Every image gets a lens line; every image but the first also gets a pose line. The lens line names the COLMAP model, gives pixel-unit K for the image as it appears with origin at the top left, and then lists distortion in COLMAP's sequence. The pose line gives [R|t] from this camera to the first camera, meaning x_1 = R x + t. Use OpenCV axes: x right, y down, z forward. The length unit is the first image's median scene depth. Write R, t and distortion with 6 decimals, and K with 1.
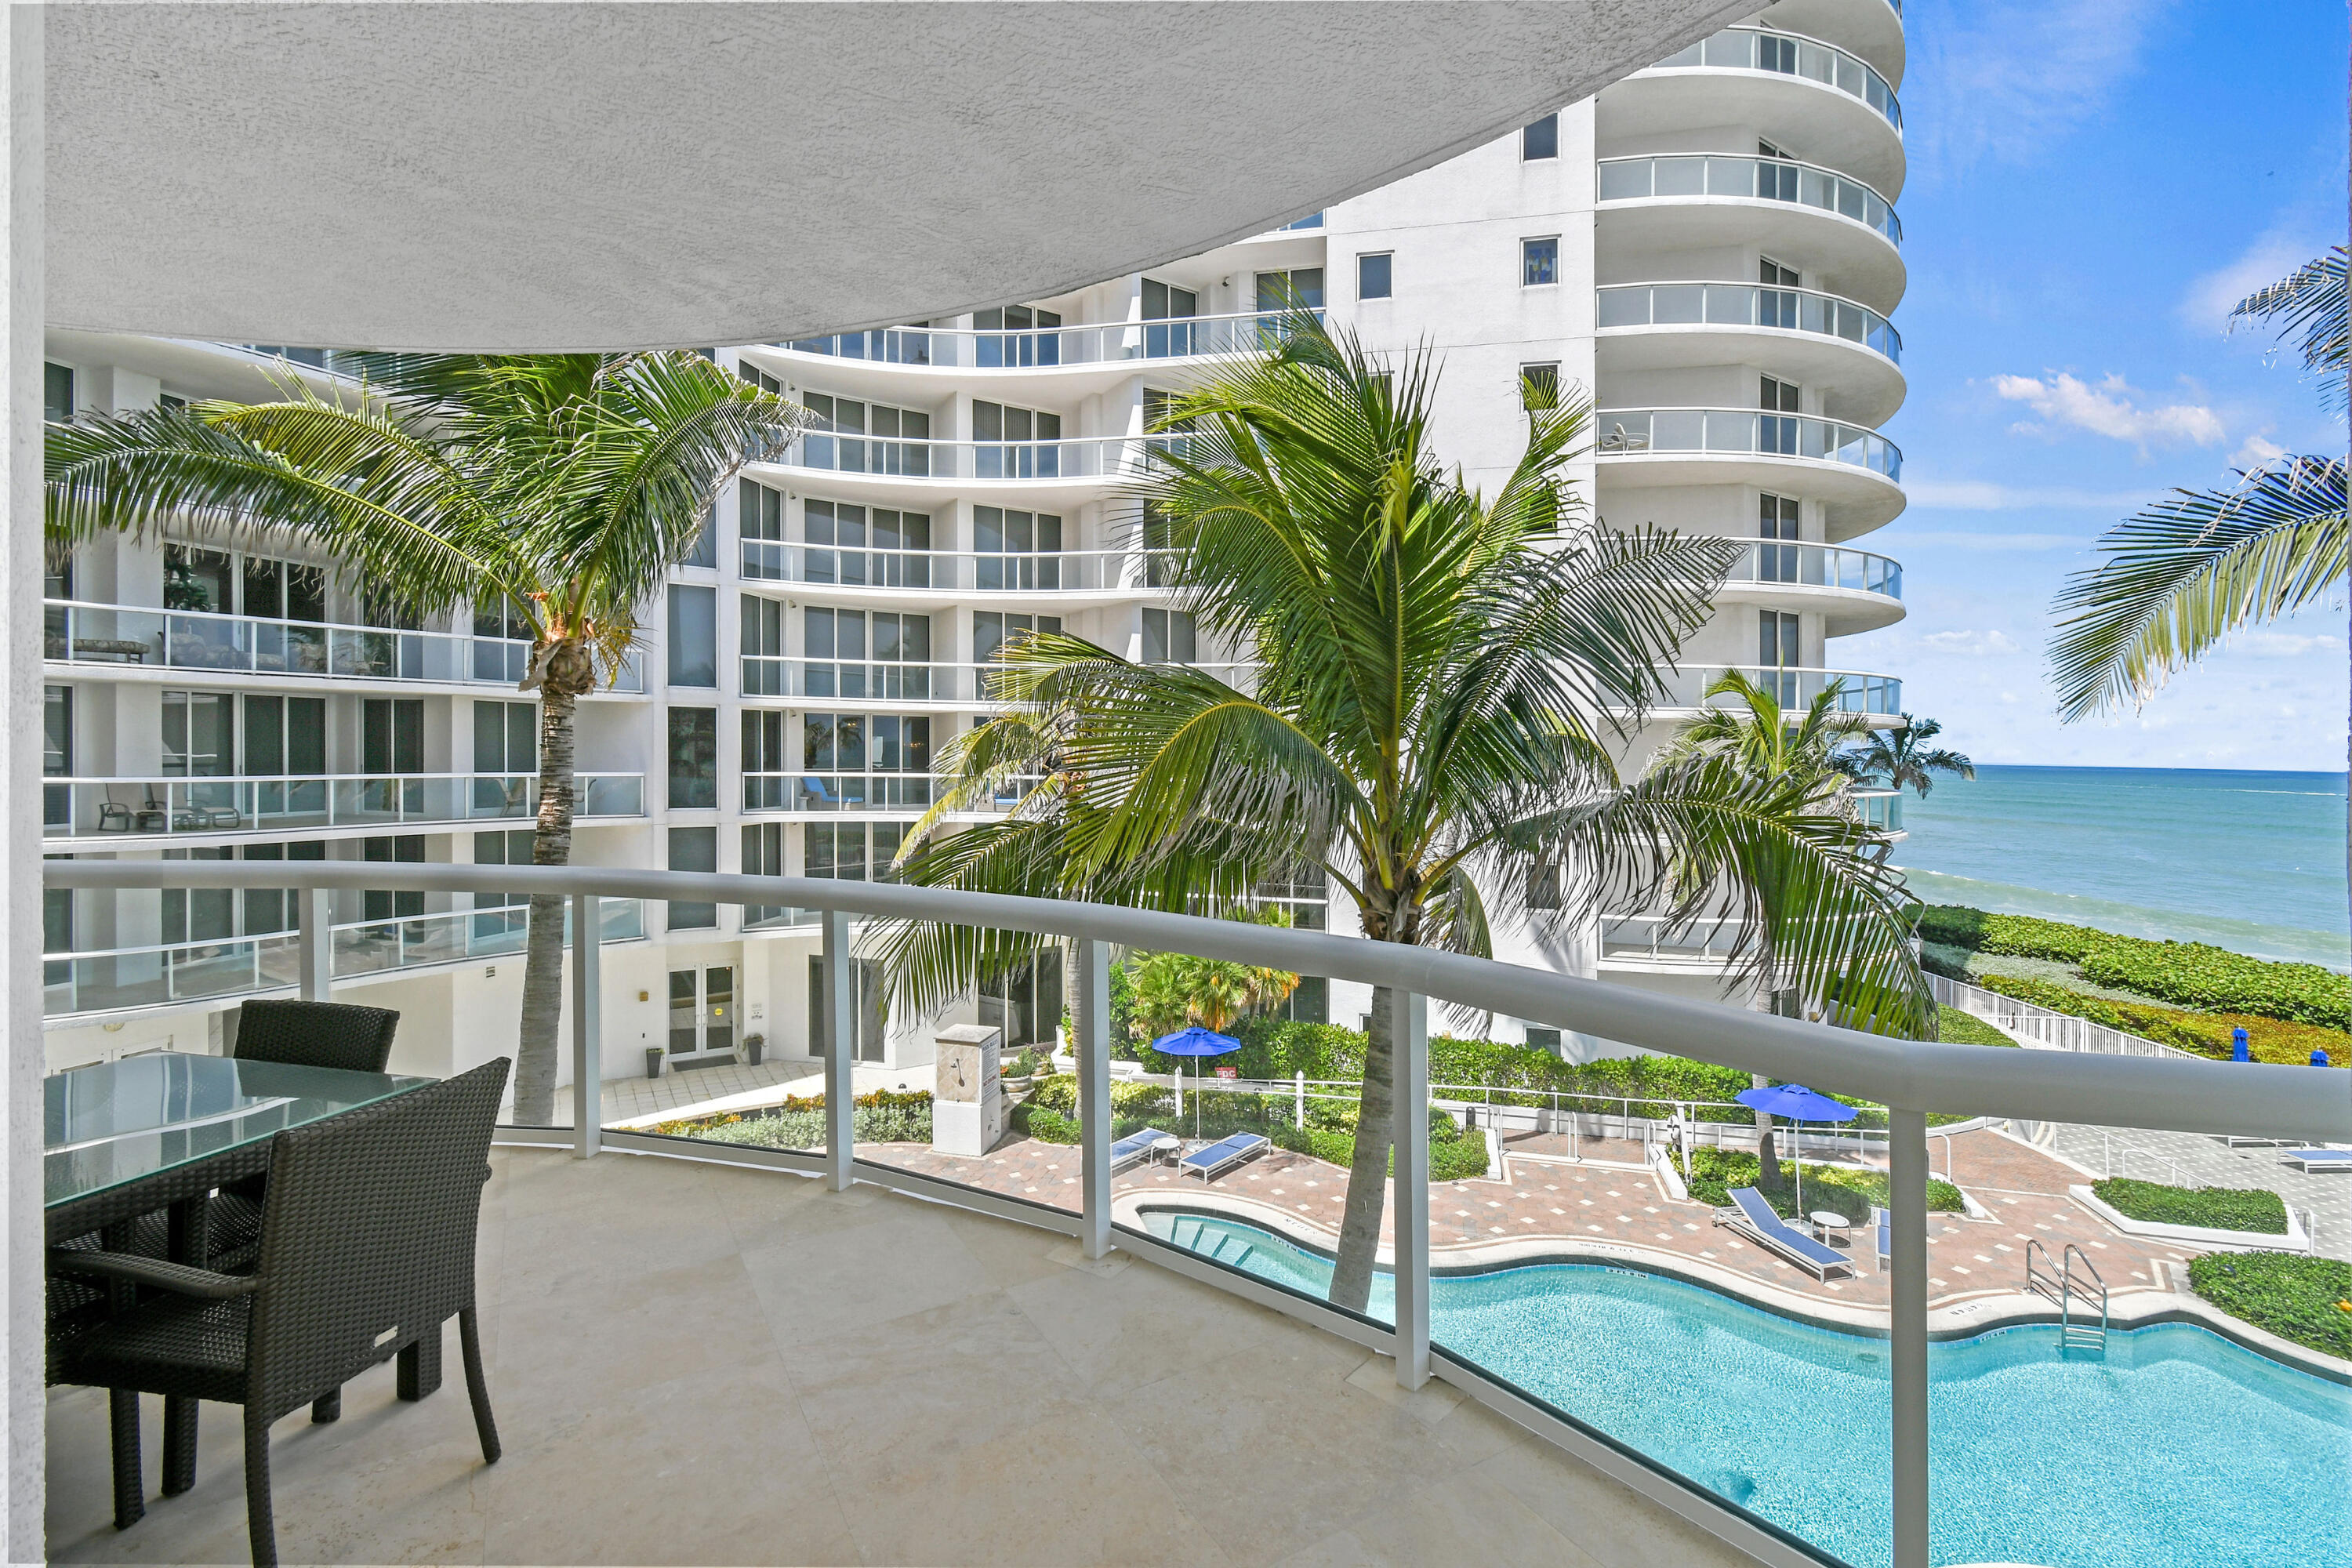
lens RADIAL K [[1035.4, 0, 1172.5], [0, 1035.4, 729.4], [0, 0, 1]] dist [0.000076, -0.000694]
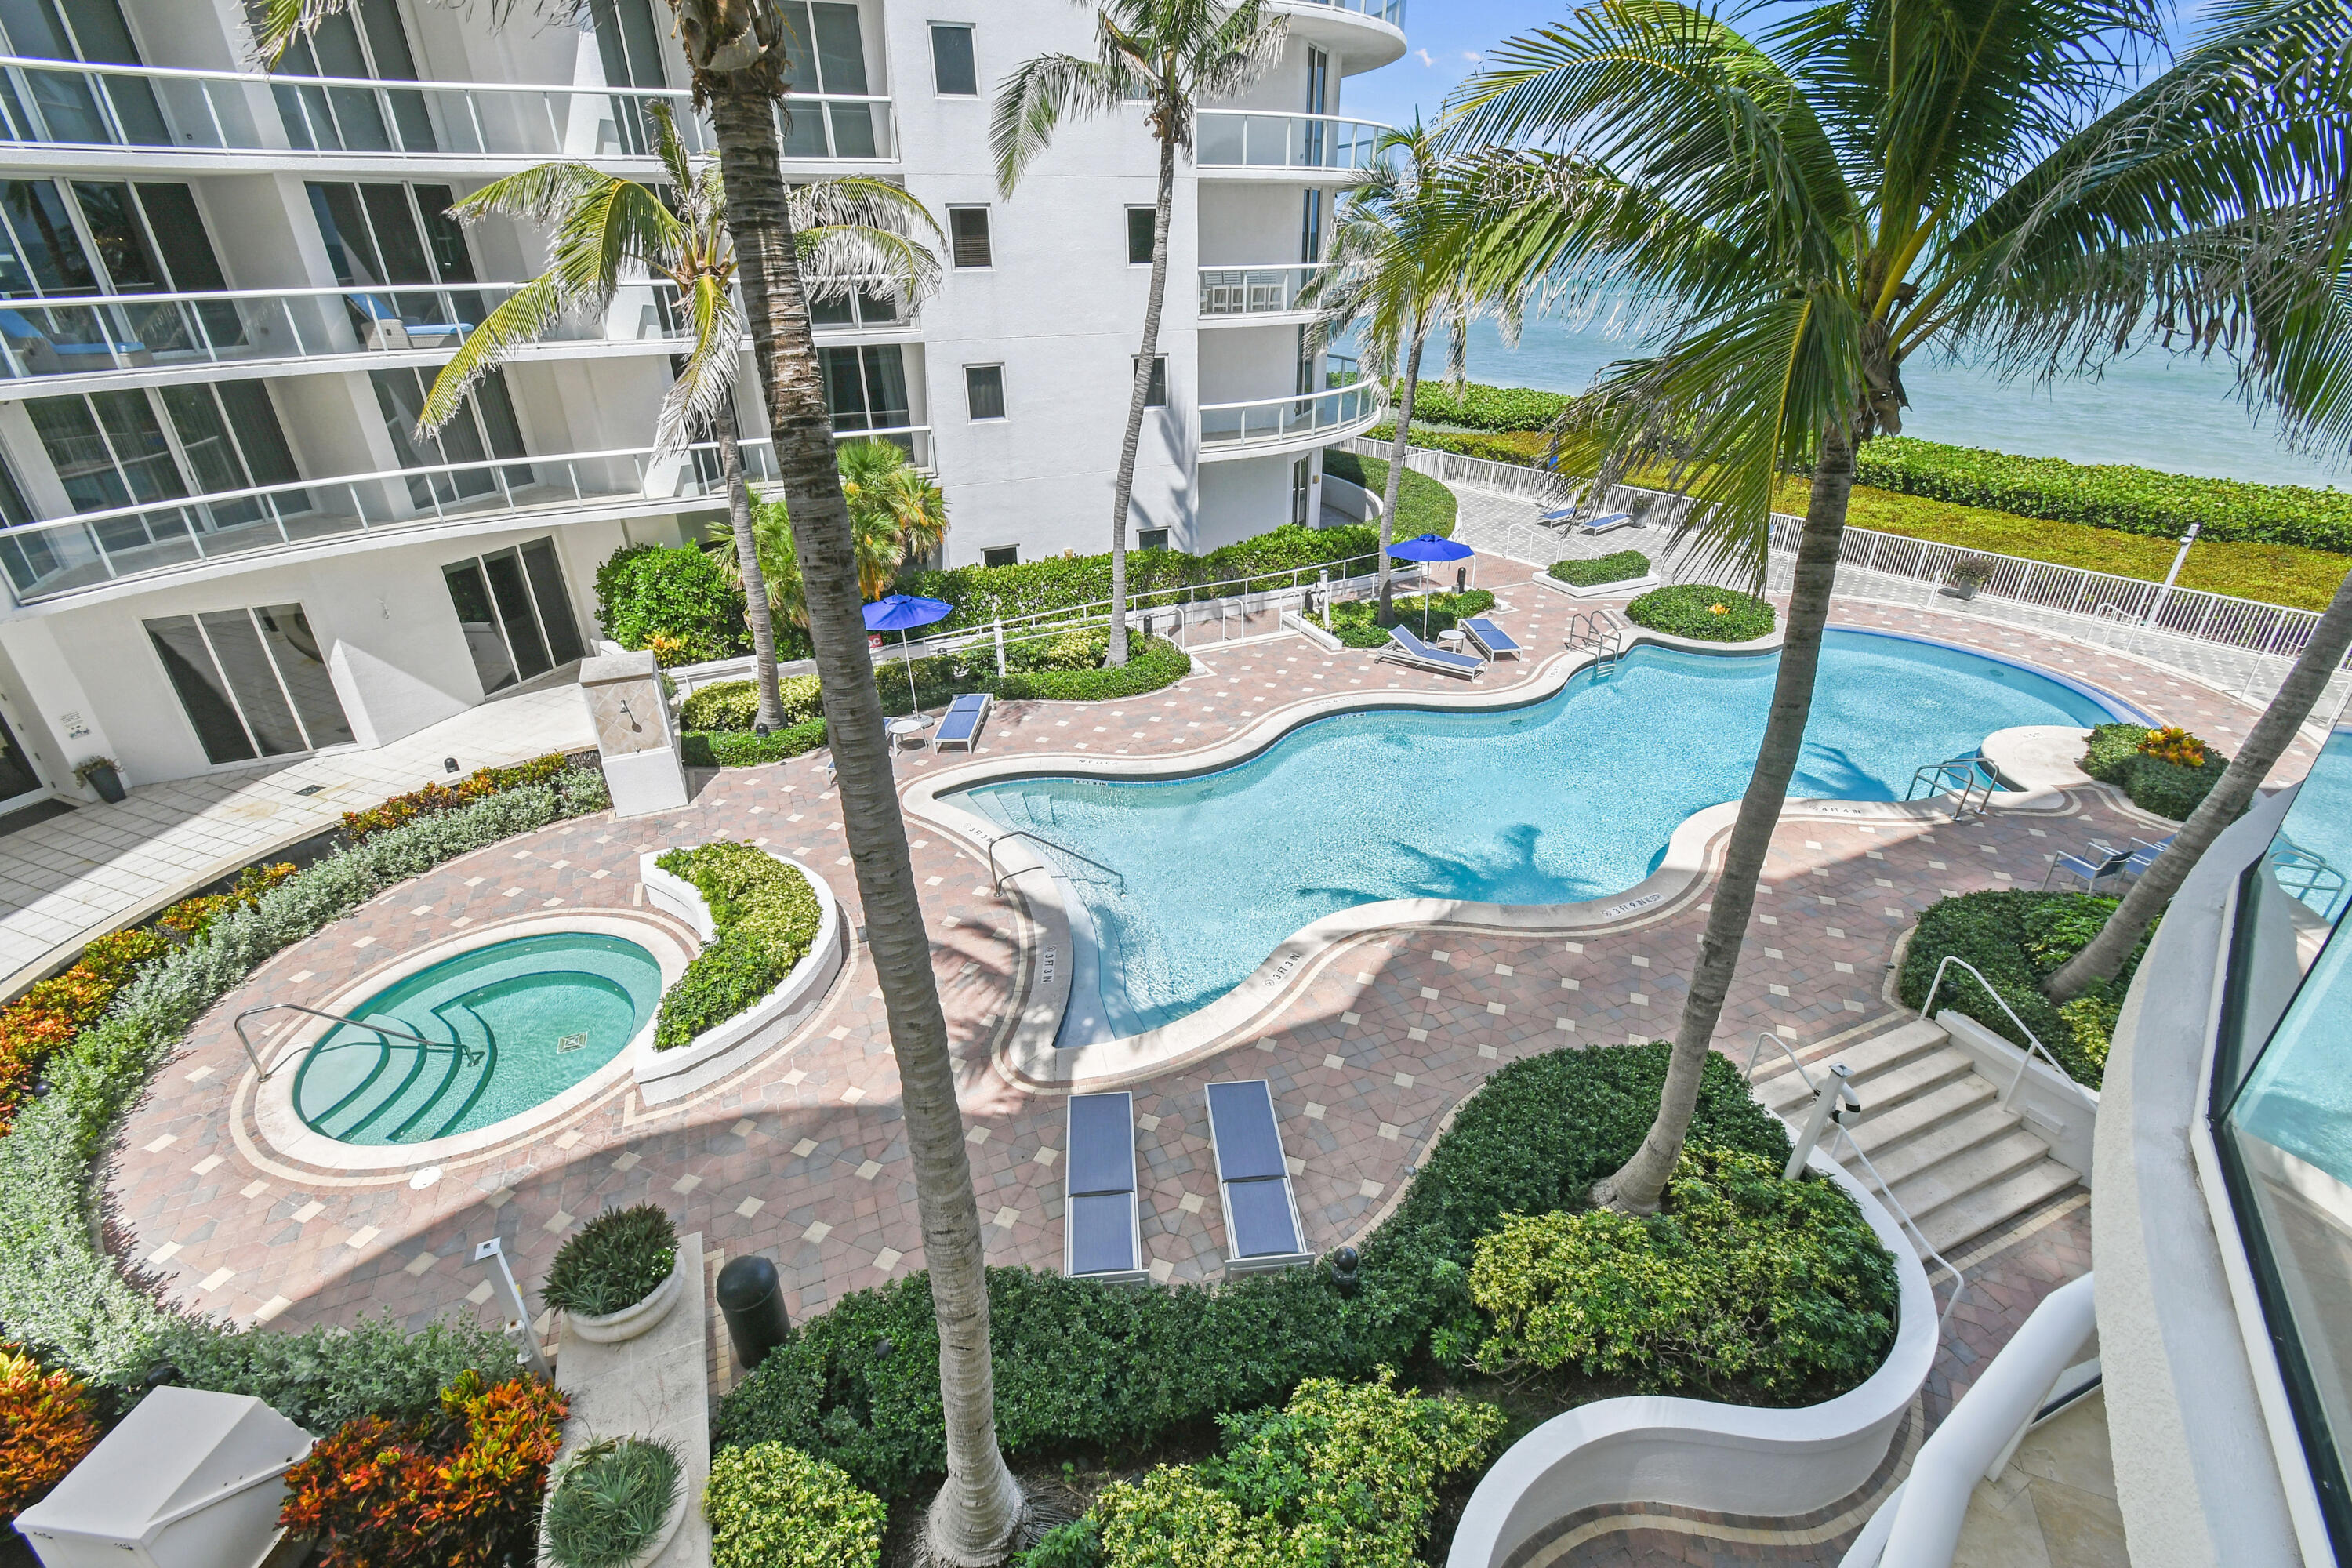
lens RADIAL K [[1077.9, 0, 1182.6], [0, 1077.9, 792.5], [0, 0, 1]] dist [0.001576, -0.000181]
pose [[0.799882, -0.301888, 0.518703, -0.318274], [0.016049, 0.874728, 0.484348, 0.004682], [-0.599943, -0.379097, 0.704524, 0.186741]]
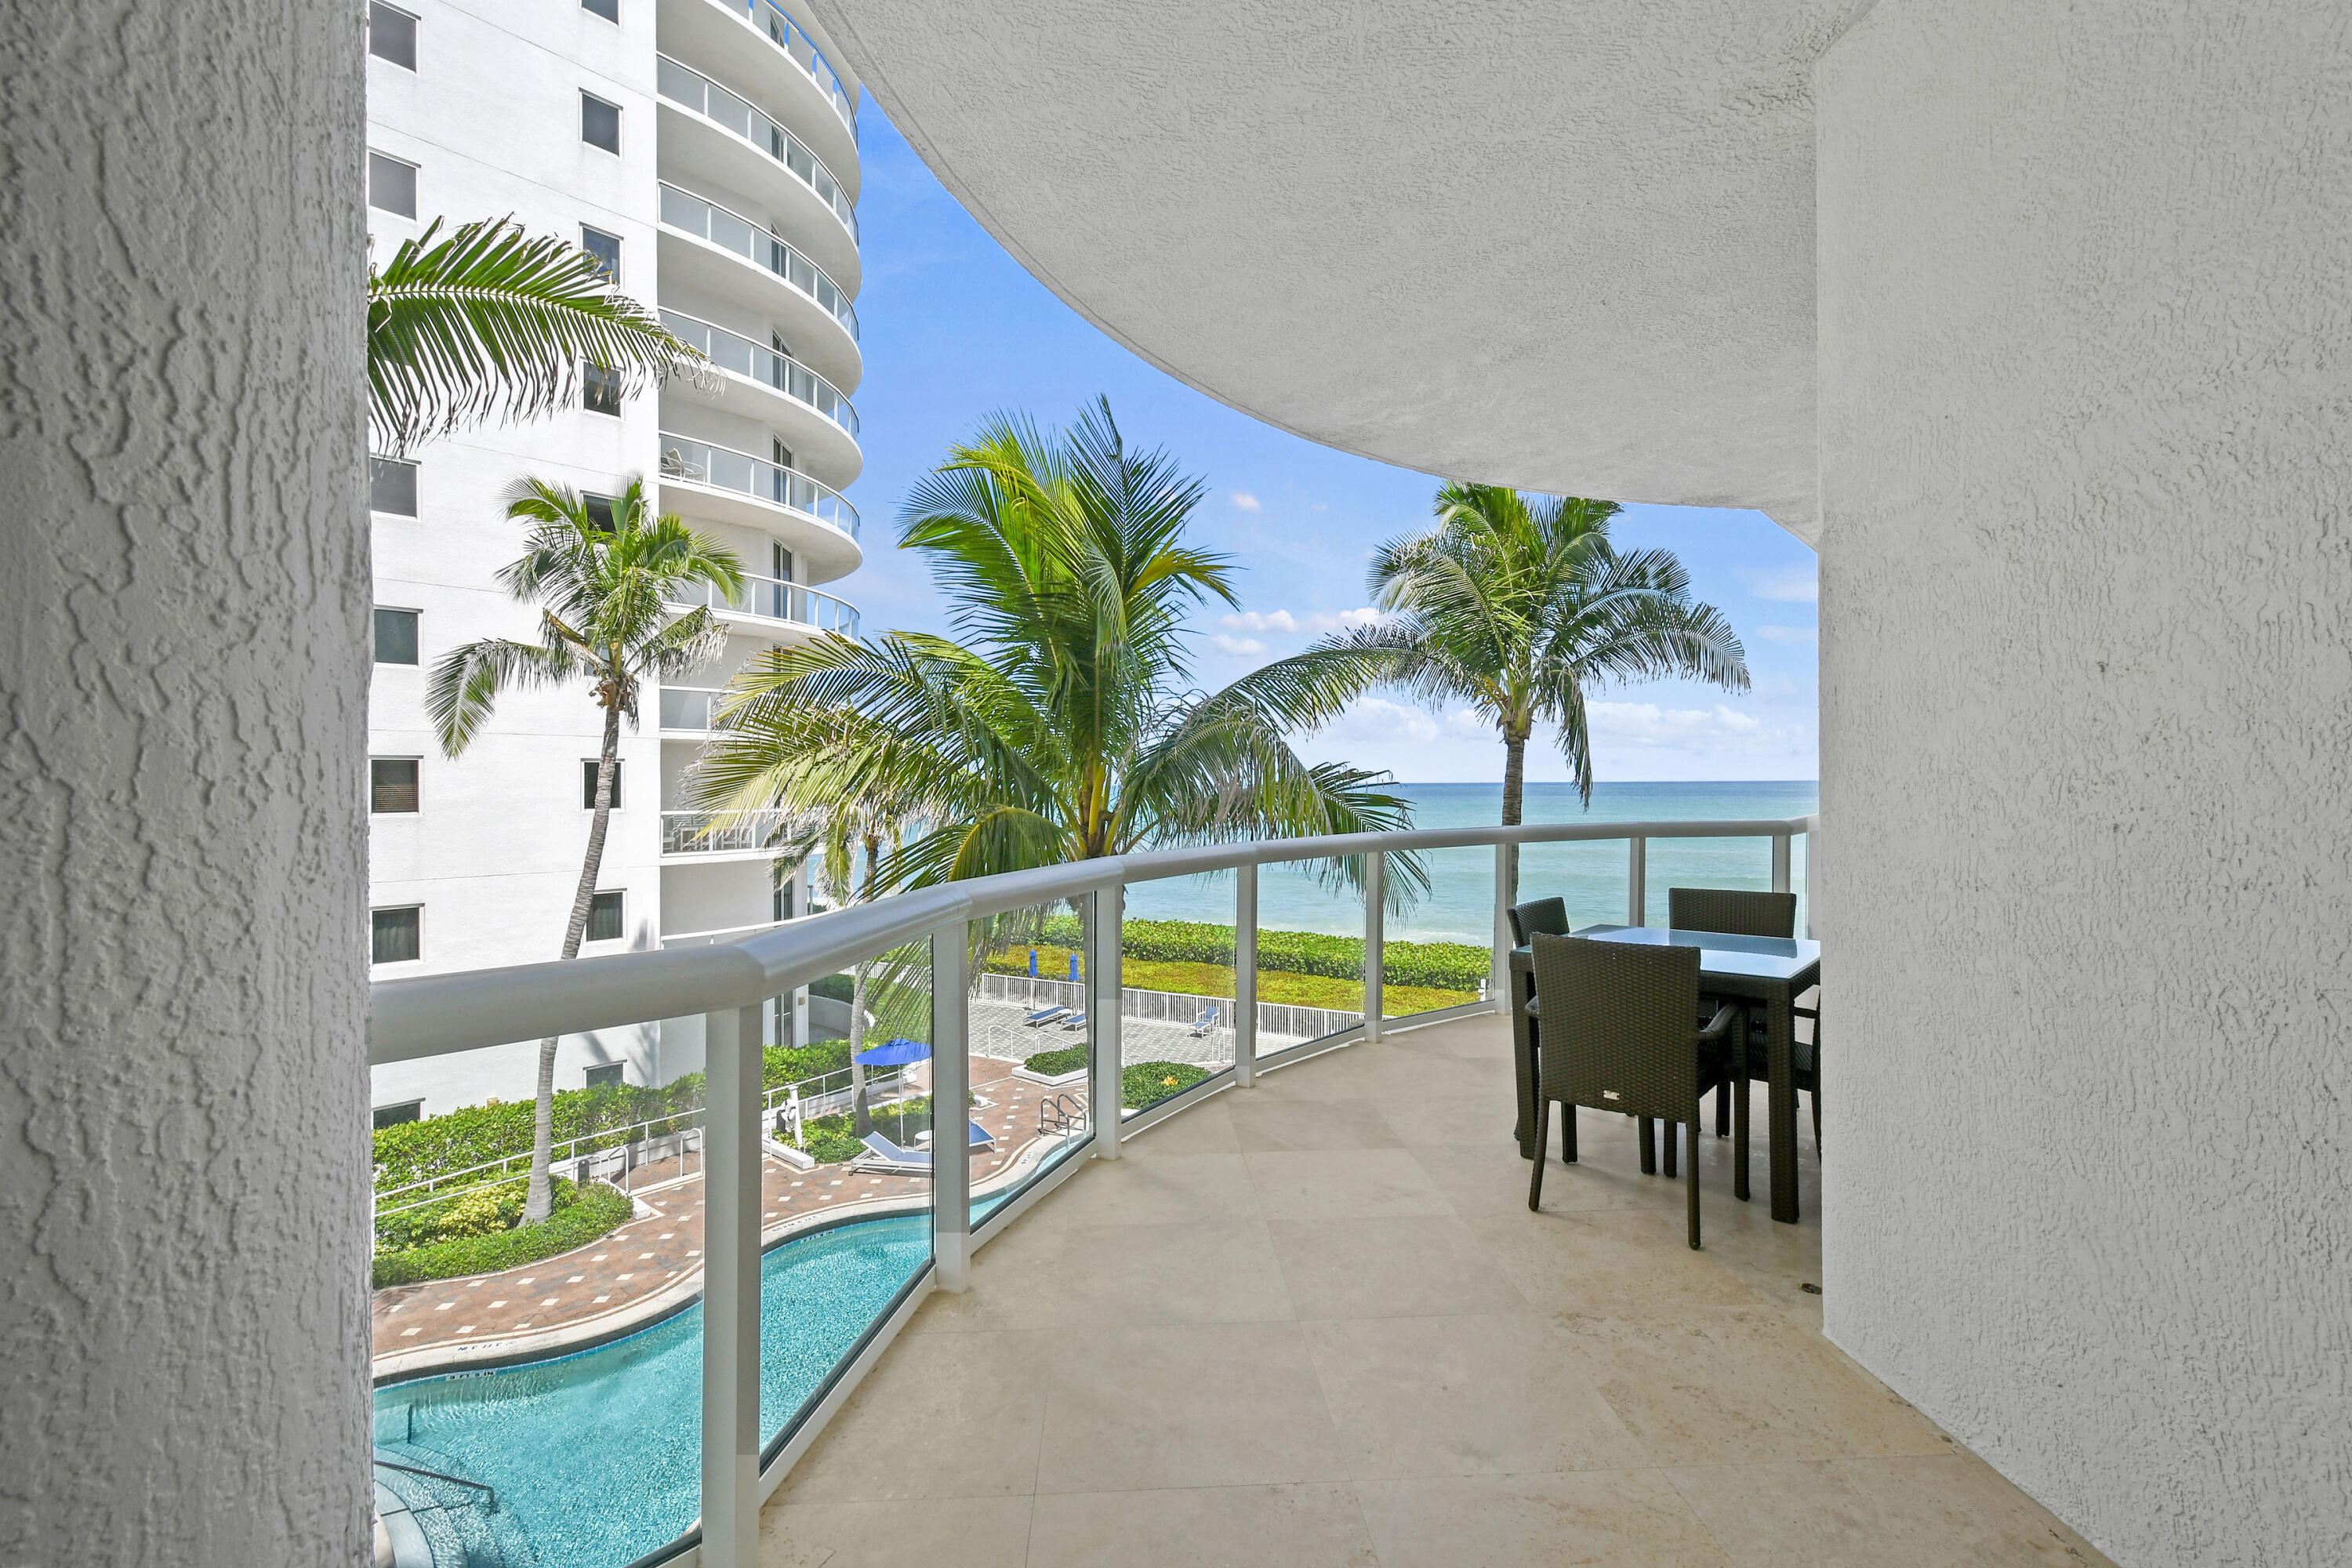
lens RADIAL K [[1058.9, 0, 1205.5], [0, 1058.9, 766.4], [0, 0, 1]] dist [0.001190, -0.000608]
pose [[0.463123, -0.007065, 0.886266, -0.317088], [-0.001999, 0.999957, 0.009016, 0.008143], [-0.886292, -0.005947, 0.463089, 0.090326]]
